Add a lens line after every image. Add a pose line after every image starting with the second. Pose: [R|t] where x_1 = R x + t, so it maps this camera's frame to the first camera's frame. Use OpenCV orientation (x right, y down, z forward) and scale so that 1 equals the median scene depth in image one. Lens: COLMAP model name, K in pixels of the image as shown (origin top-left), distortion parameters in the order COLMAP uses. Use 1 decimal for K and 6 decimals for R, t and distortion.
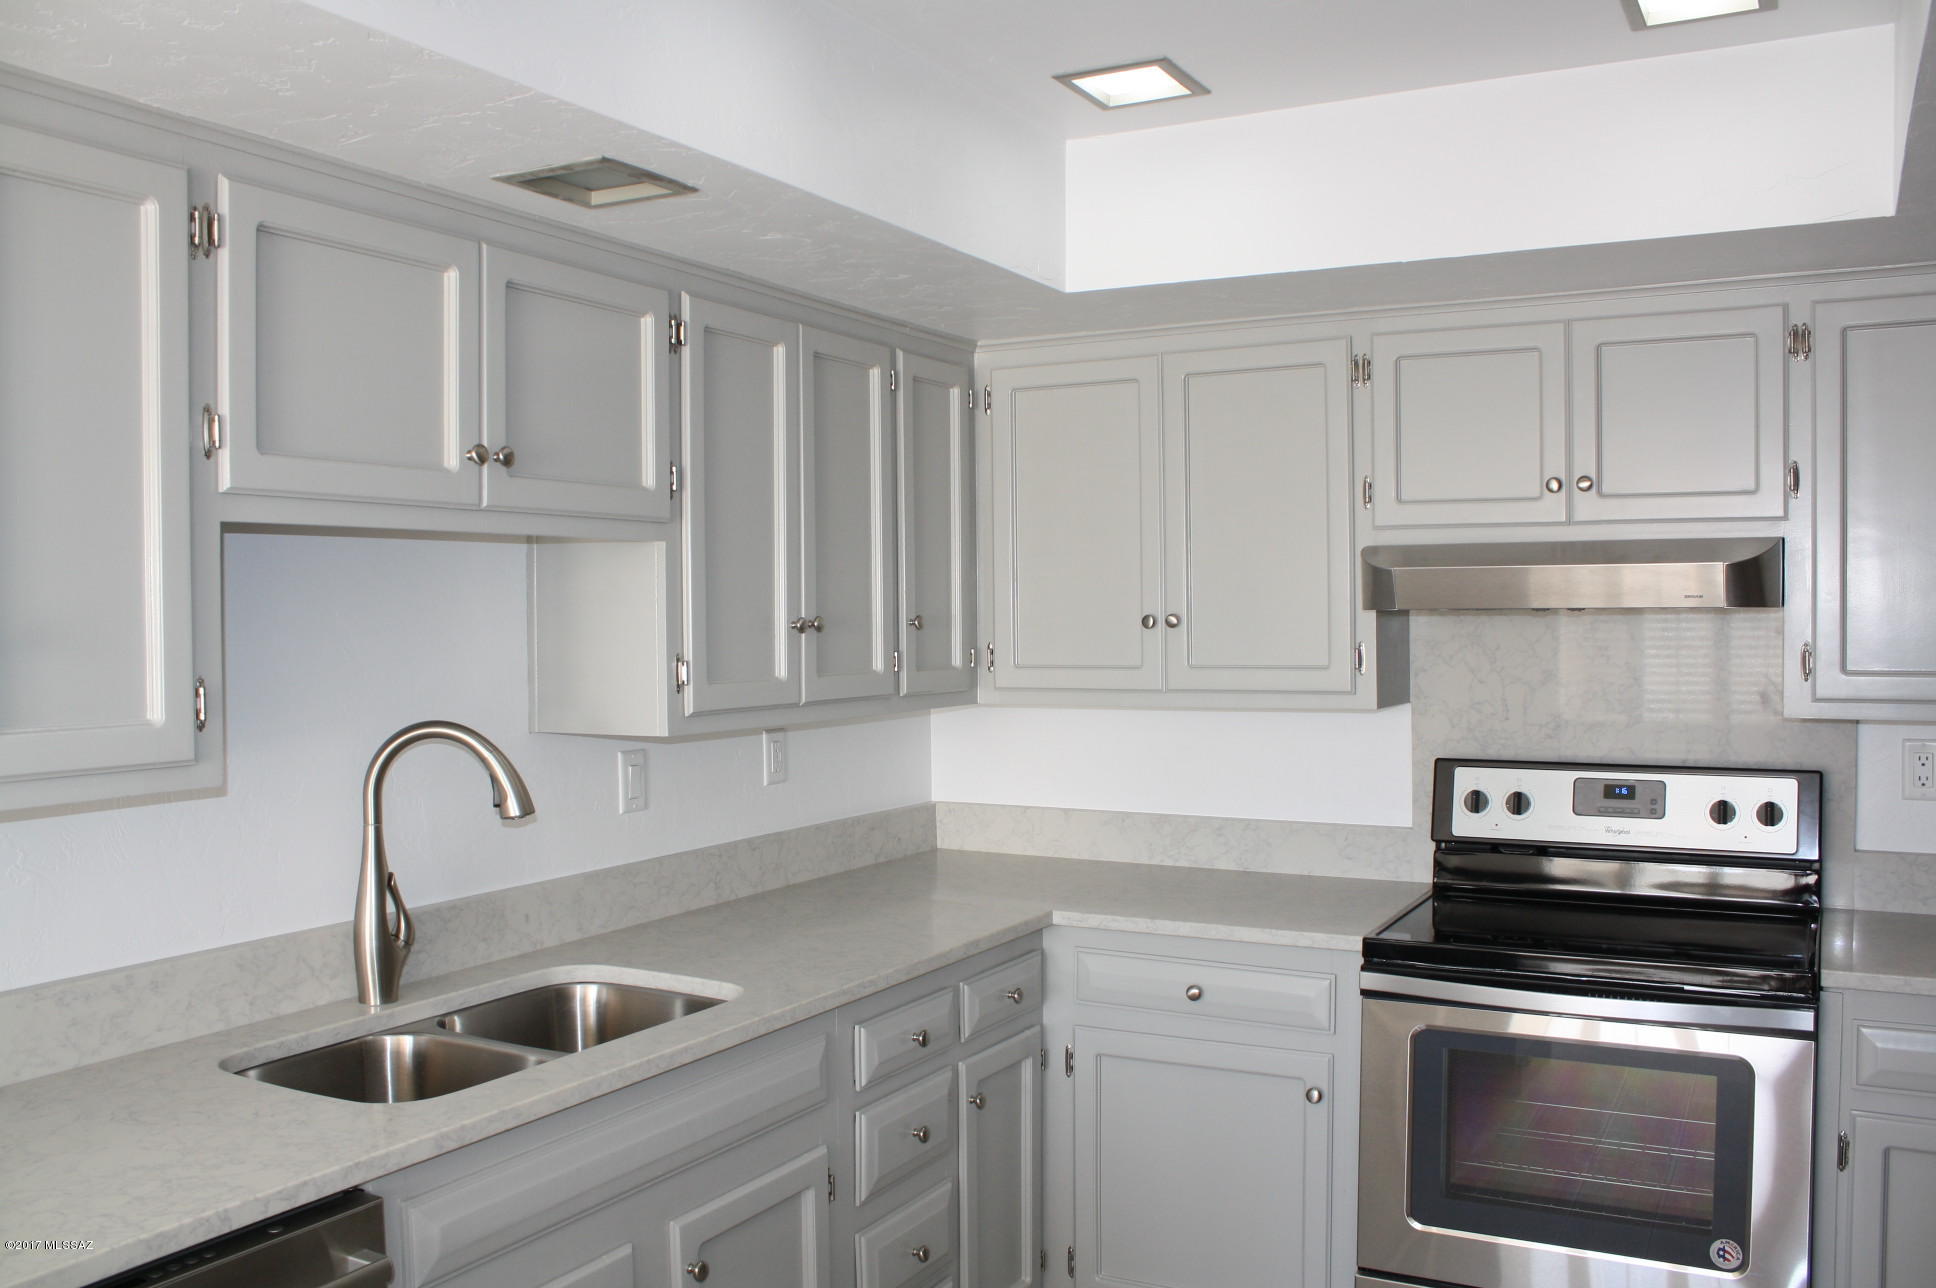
lens RADIAL K [[1630.0, 0, 998.1], [0, 1630.0, 634.8], [0, 0, 1]] dist [-0.155150, 0.127728]
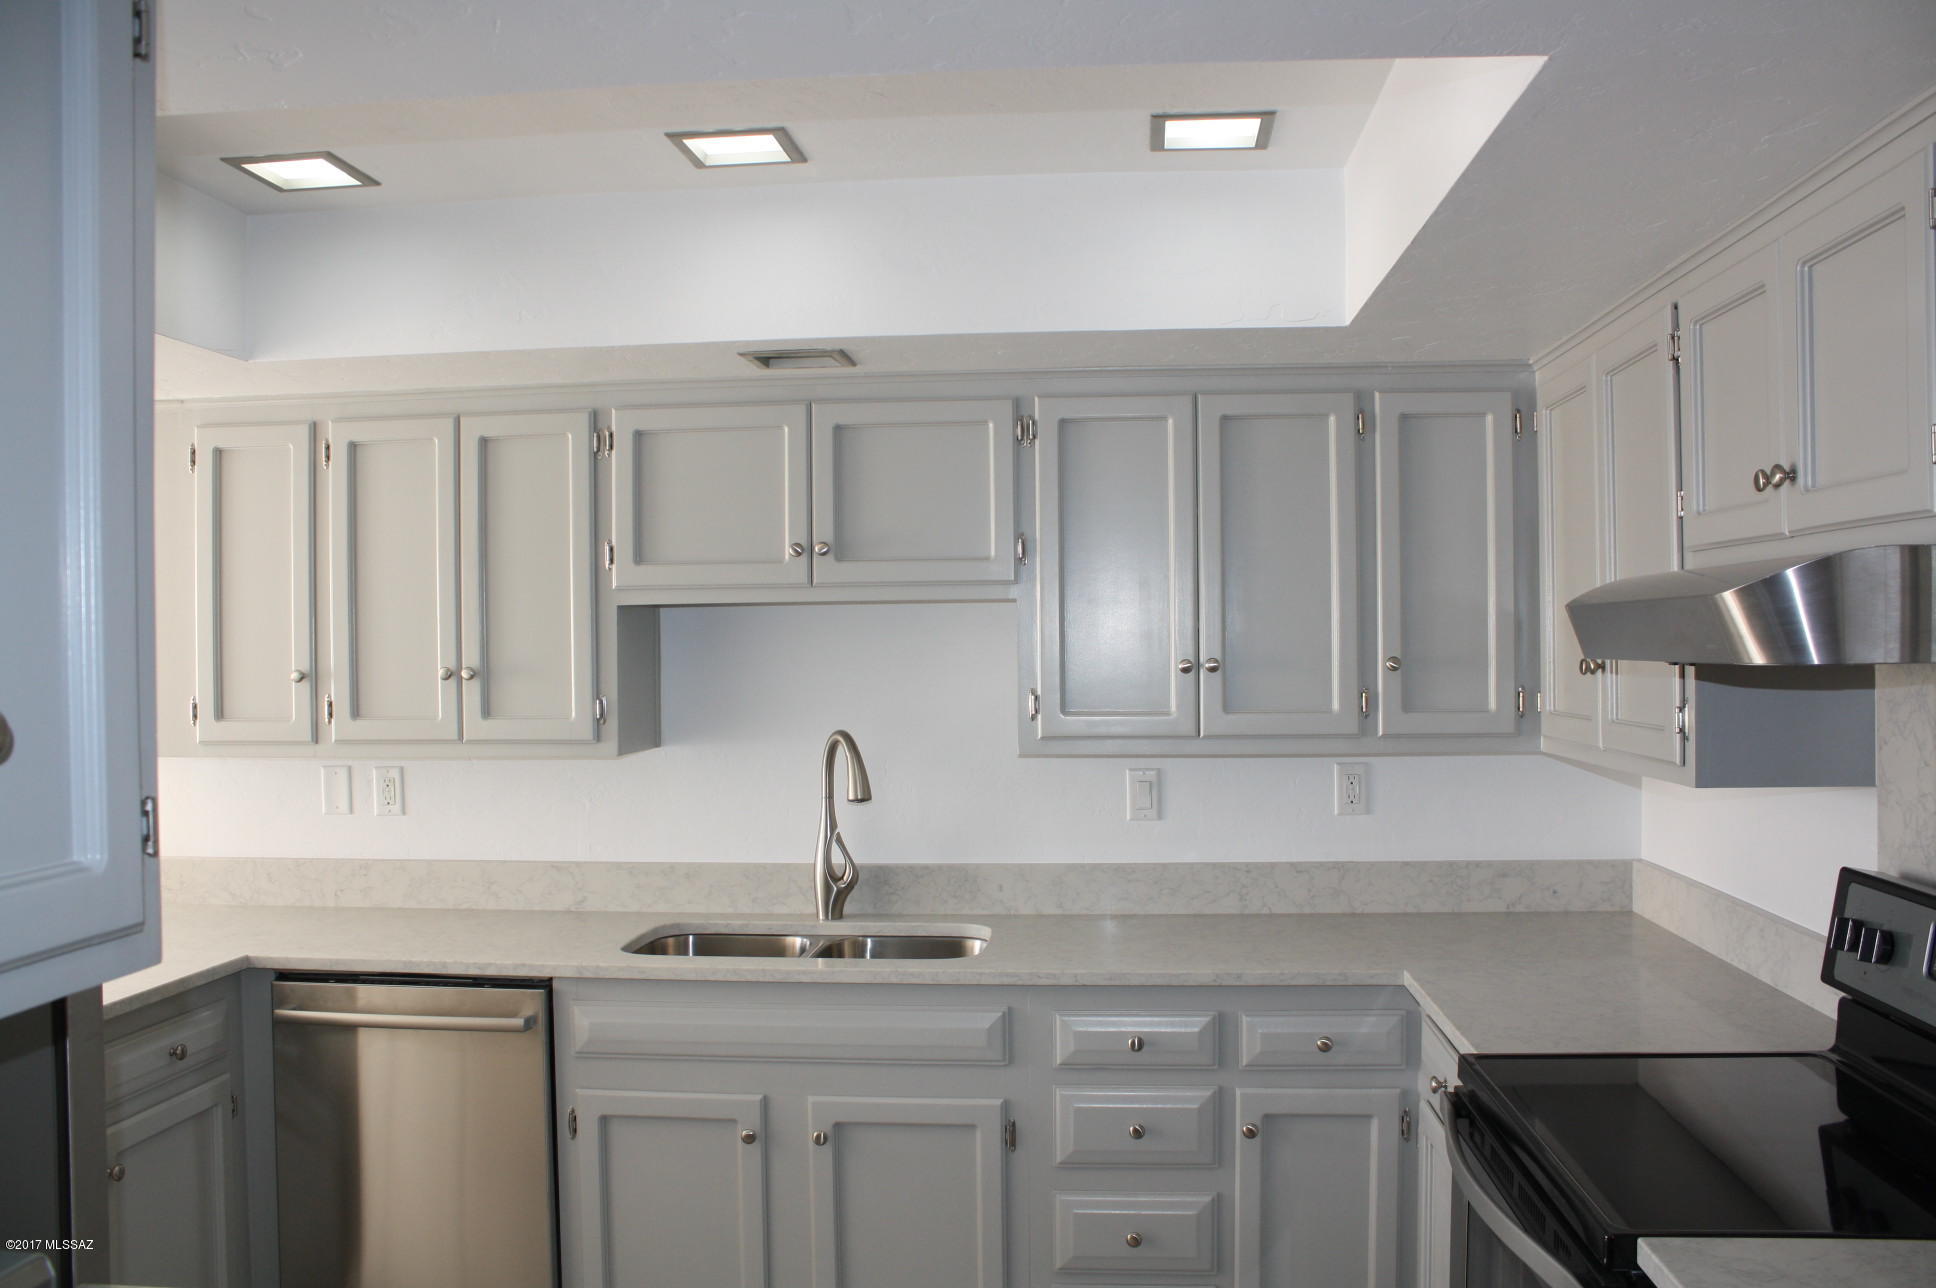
lens RADIAL K [[1630.0, 0, 967.3], [0, 1630.0, 648.5], [0, 0, 1]] dist [-0.155150, 0.127728]
pose [[0.393199, 0.006569, -0.919430, 0.841859], [-0.005684, 0.999973, 0.004713, -0.022586], [0.919436, 0.003373, 0.393226, 0.419682]]
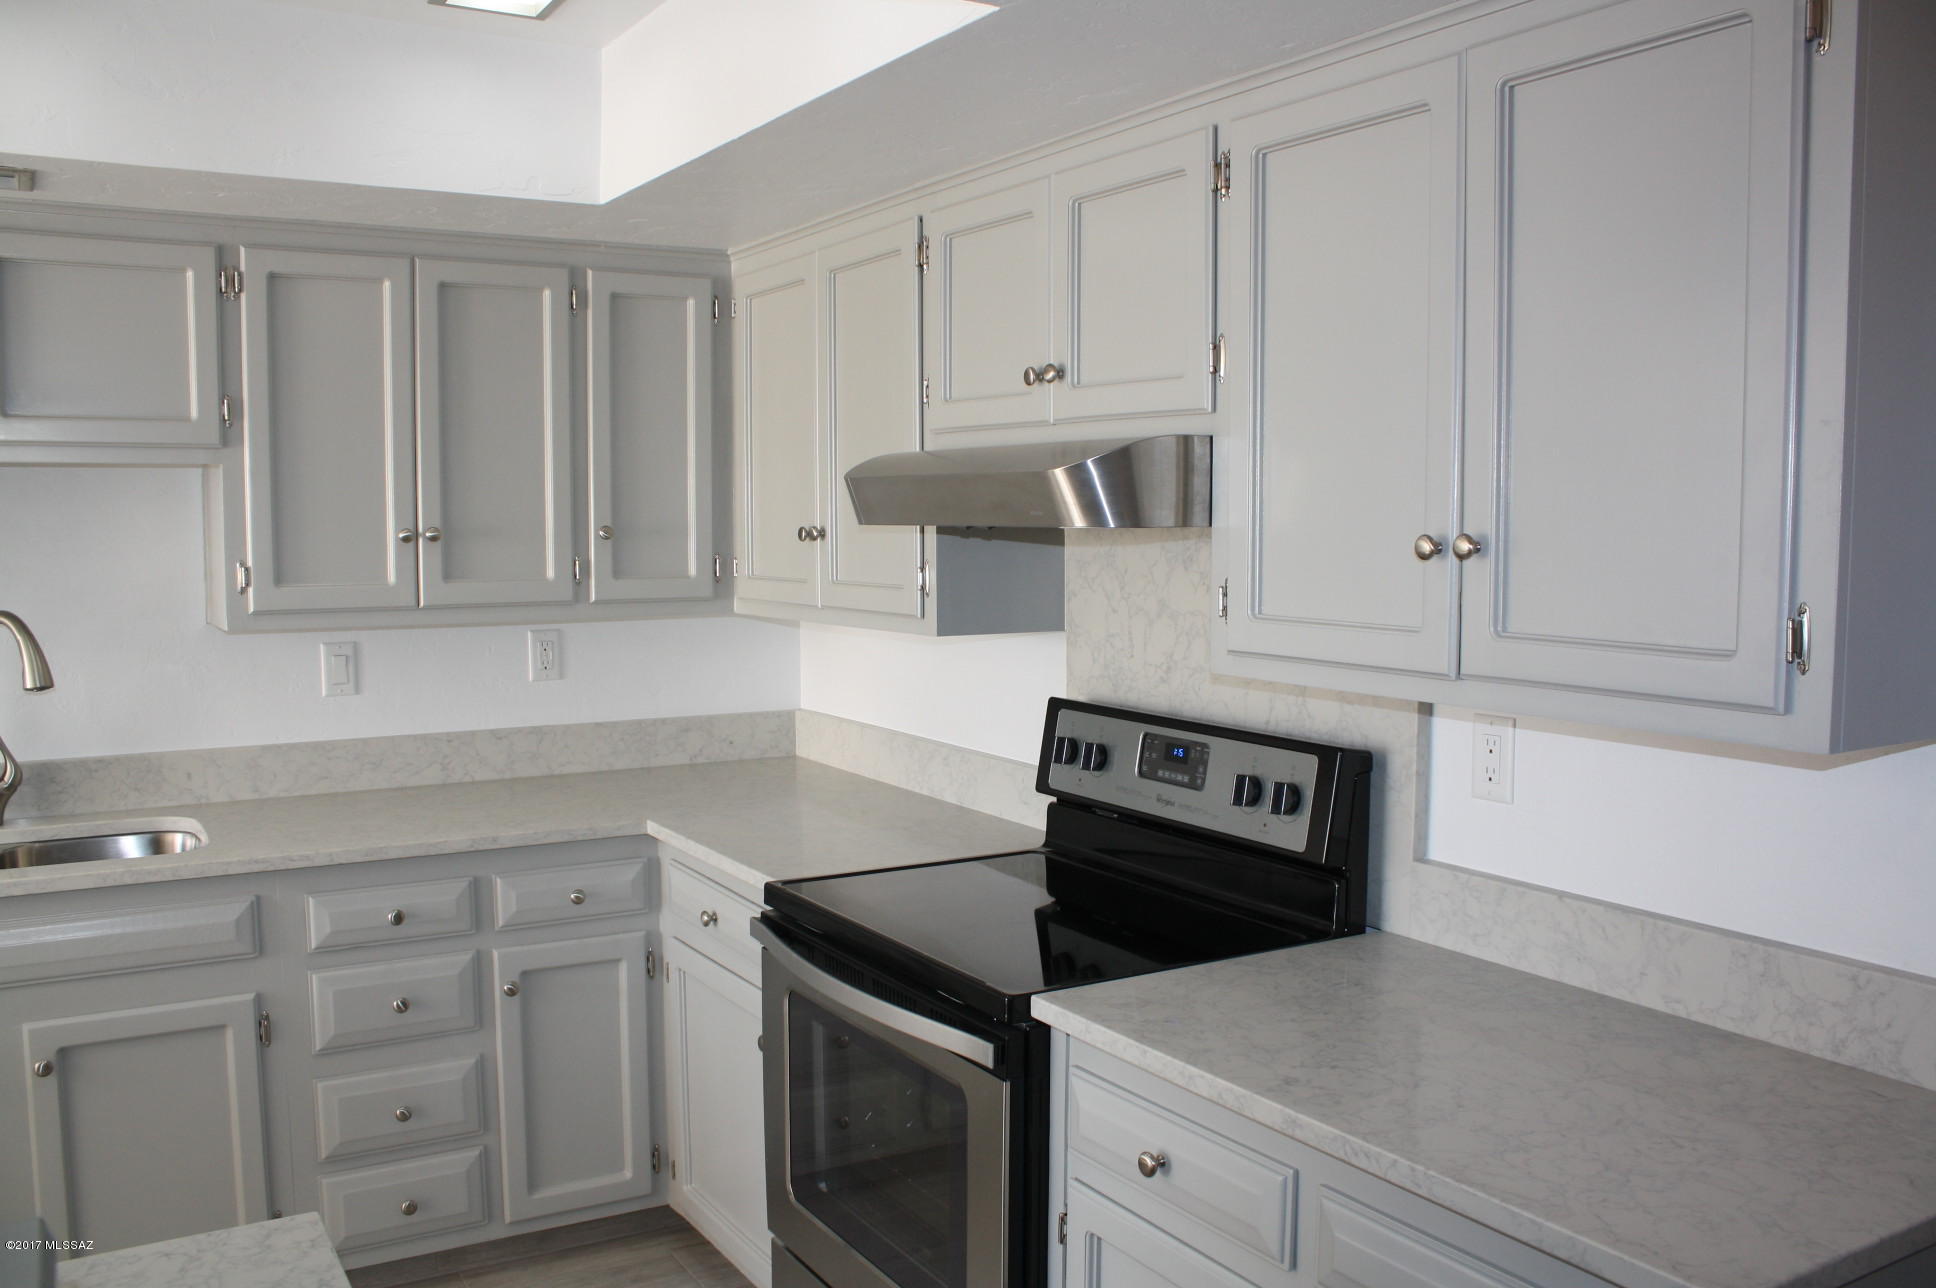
lens RADIAL K [[1630.0, 0, 972.4], [0, 1630.0, 642.1], [0, 0, 1]] dist [-0.155150, 0.127728]
pose [[0.863780, 0.046646, -0.501706, 0.752308], [-0.013144, 0.997453, 0.070109, -0.014978], [0.503698, -0.053964, 0.862193, 0.252760]]
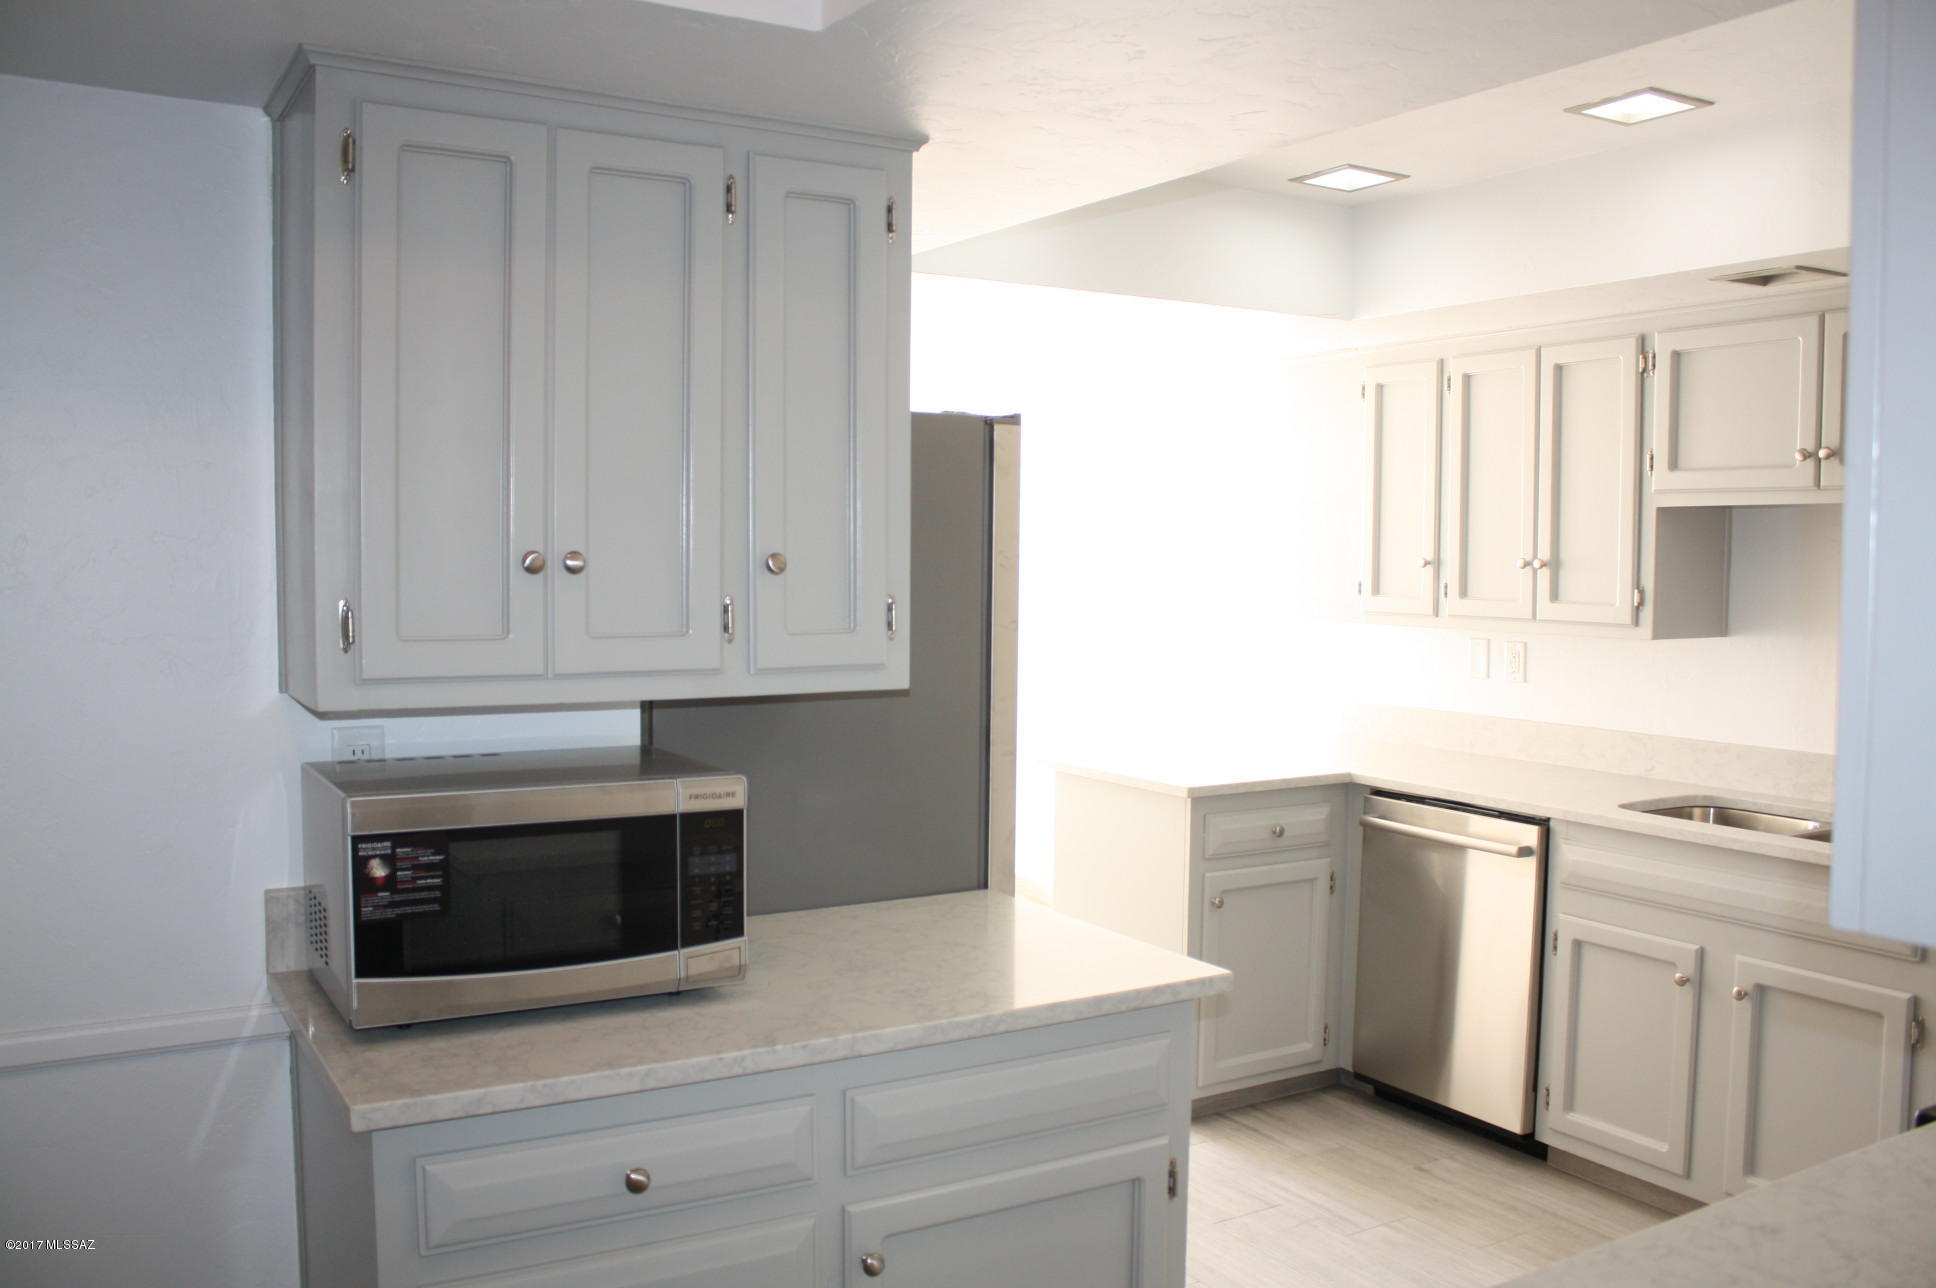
lens RADIAL K [[1630.0, 0, 980.2], [0, 1630.0, 651.2], [0, 0, 1]] dist [-0.155150, 0.127728]
pose [[-0.500689, 0.062690, -0.863354, 1.071509], [-0.011752, 0.996790, 0.079194, -0.025685], [0.865547, 0.049797, -0.498345, 0.816505]]
